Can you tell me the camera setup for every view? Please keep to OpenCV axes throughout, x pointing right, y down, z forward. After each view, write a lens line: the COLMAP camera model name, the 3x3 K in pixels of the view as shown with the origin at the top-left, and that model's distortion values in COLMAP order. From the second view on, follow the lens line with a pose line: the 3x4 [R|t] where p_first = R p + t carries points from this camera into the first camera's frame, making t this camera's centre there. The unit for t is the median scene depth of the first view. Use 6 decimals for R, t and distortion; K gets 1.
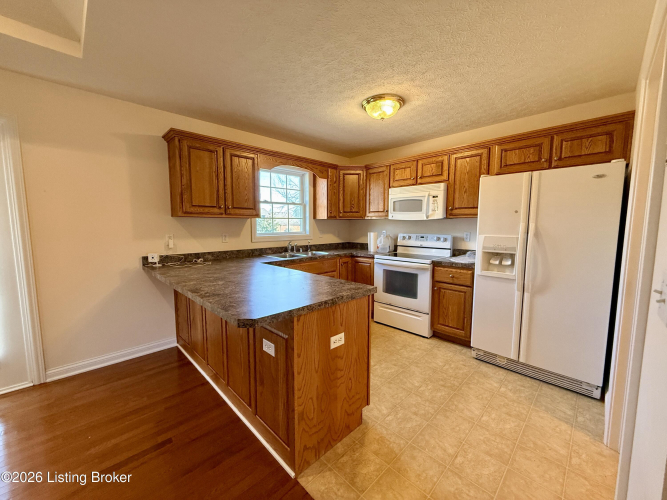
lens RADIAL K [[266.8, 0, 333.5], [0, 266.8, 250.0], [0, 0, 1]] dist [0.000811, 0.000022]
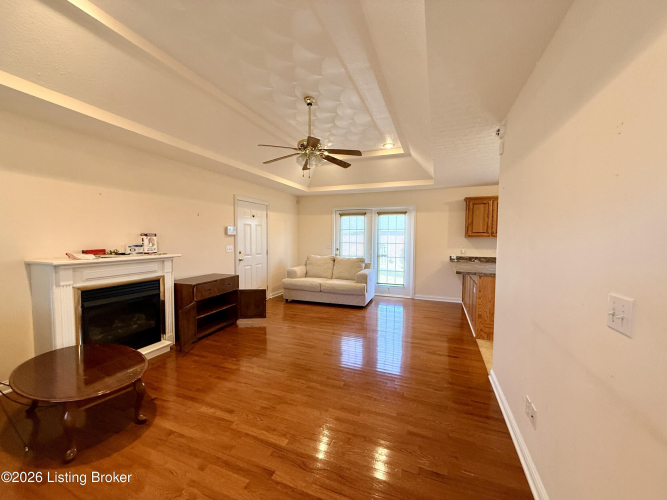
lens RADIAL K [[266.8, 0, 333.5], [0, 266.8, 250.0], [0, 0, 1]] dist [0.000811, 0.000022]
pose [[0.406804, 0.042372, -0.912532, 0.863264], [-0.098873, 0.995098, 0.002129, 0.064585], [0.908149, 0.089358, 0.408999, -0.745229]]
